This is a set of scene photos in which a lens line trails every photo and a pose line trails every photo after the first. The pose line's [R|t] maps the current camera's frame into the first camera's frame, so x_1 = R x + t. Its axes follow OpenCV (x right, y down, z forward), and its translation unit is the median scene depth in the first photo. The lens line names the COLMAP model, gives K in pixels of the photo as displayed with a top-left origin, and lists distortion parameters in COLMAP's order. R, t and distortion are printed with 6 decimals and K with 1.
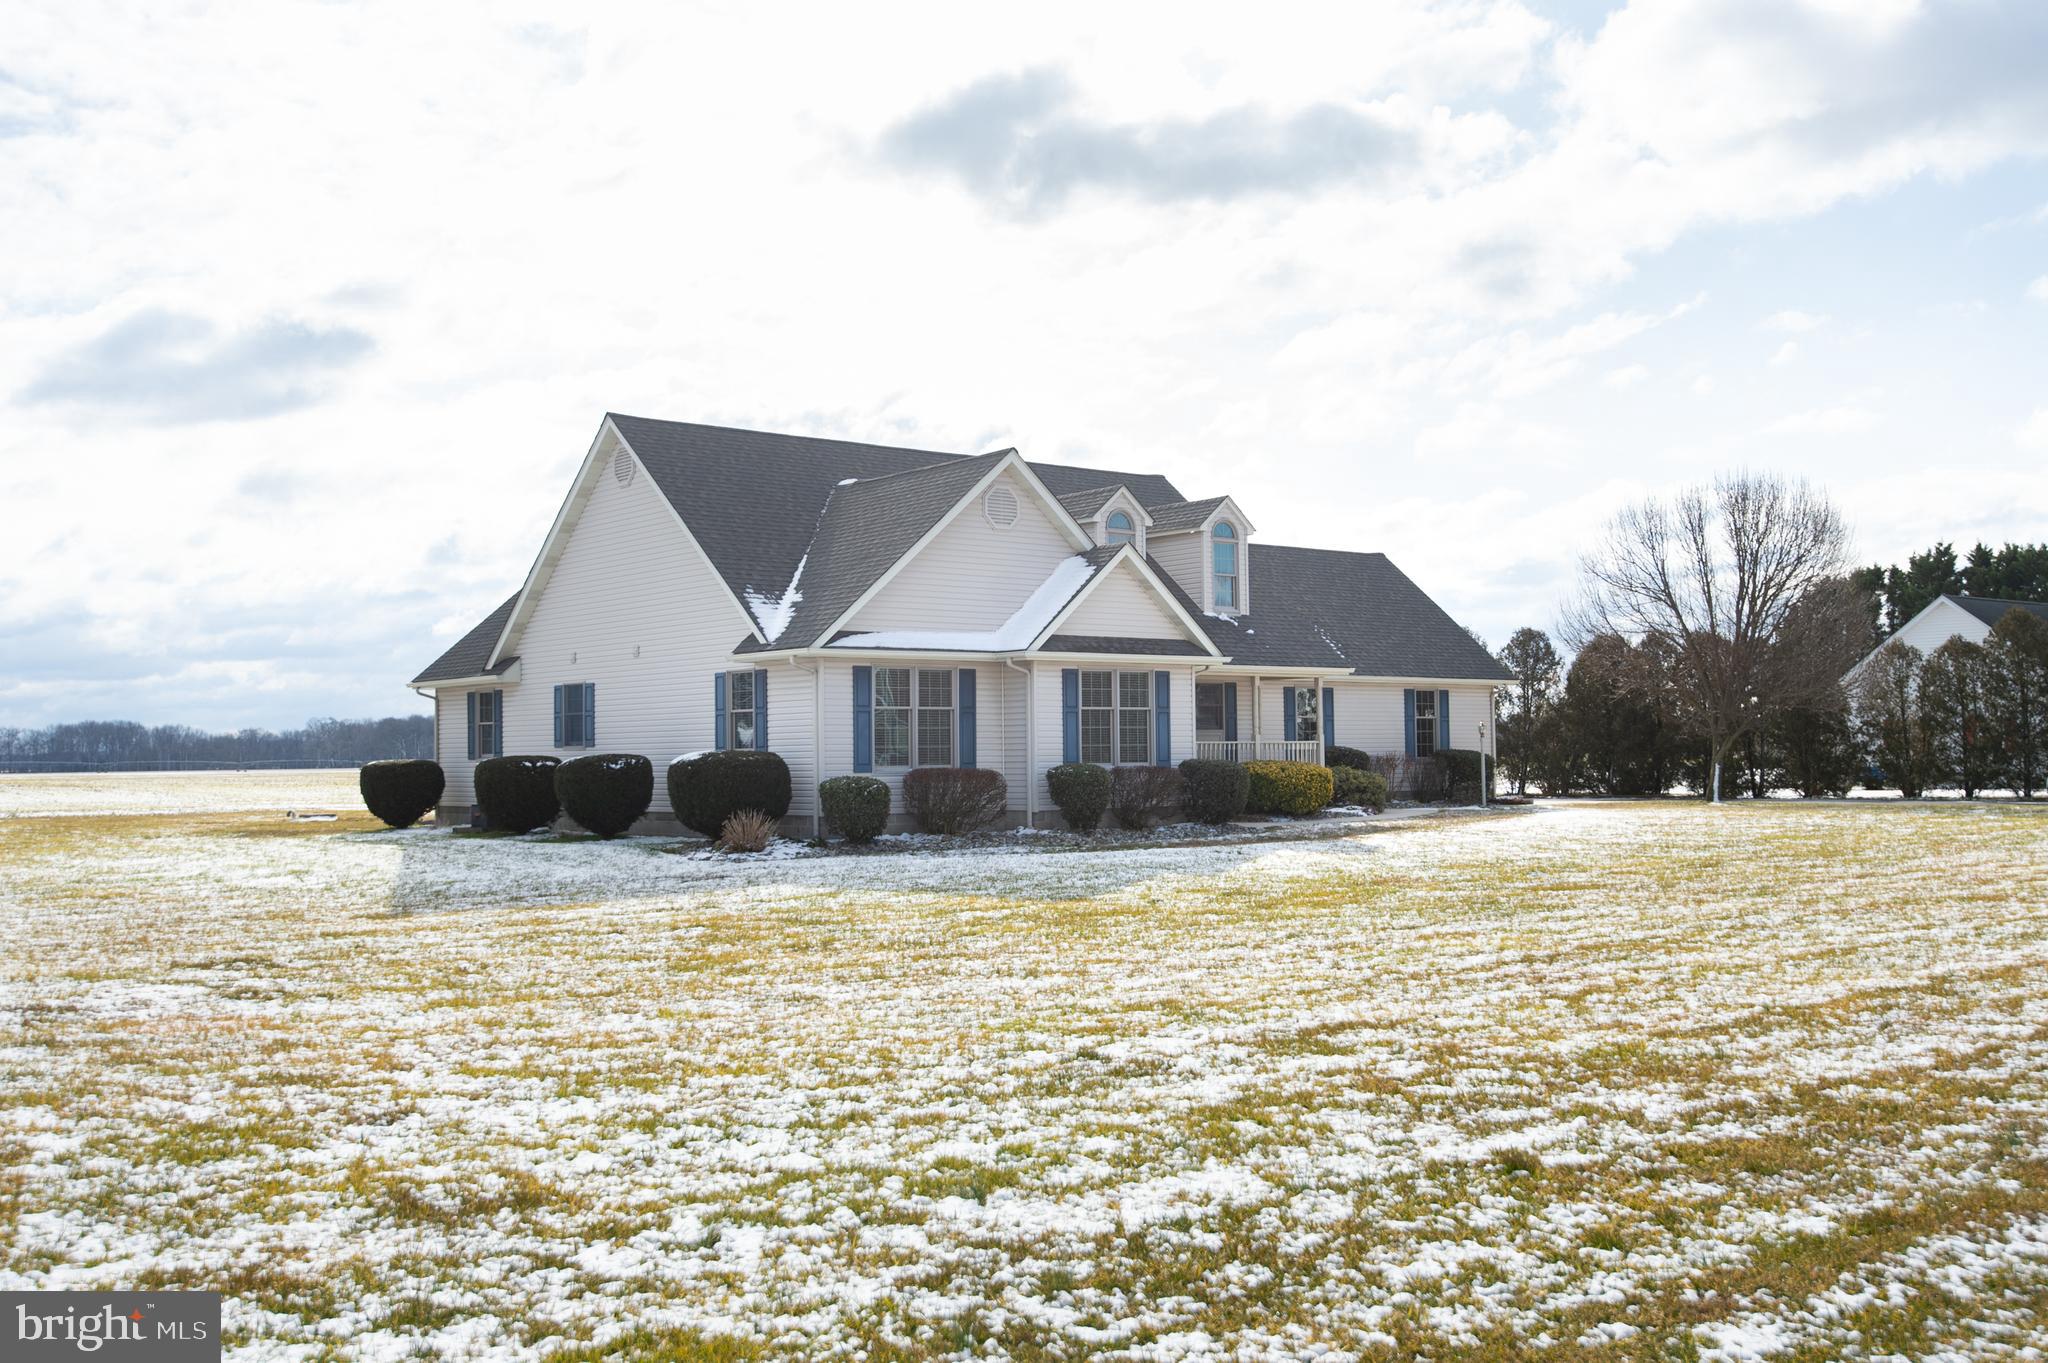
lens RADIAL K [[2019.6, 0, 1023.6], [0, 2019.6, 693.8], [0, 0, 1]] dist [0.009576, 0.000000]
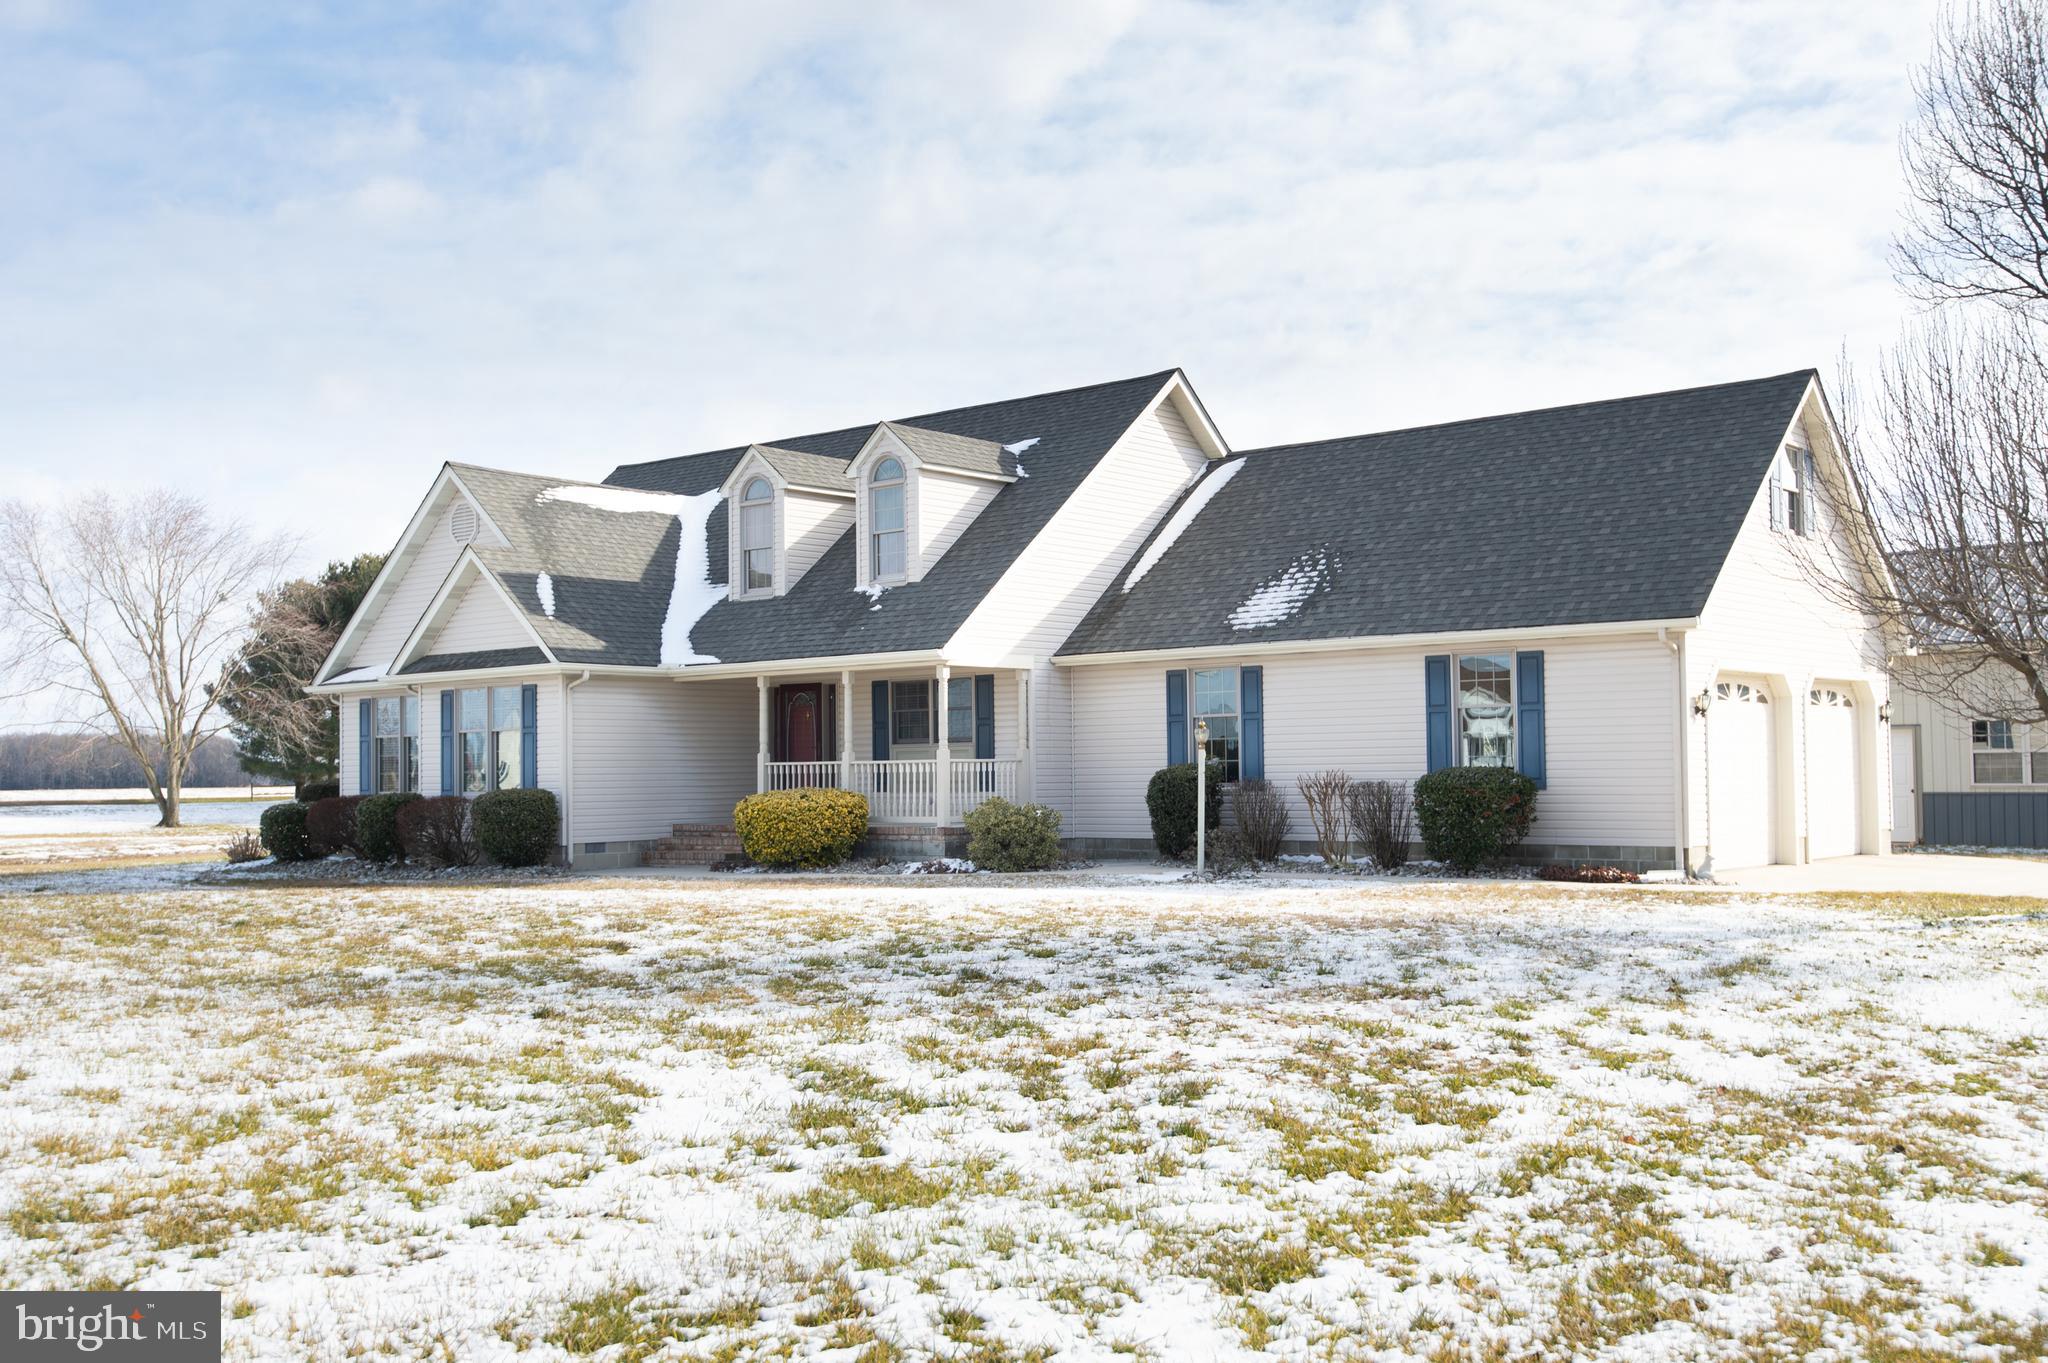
lens RADIAL K [[2019.6, 0, 1012.8], [0, 2019.6, 691.0], [0, 0, 1]] dist [0.009576, 0.000000]
pose [[0.176356, -0.037614, -0.983607, 0.804237], [0.037483, 0.998801, -0.031475, 0.021870], [0.983612, -0.031318, 0.177555, 0.915150]]
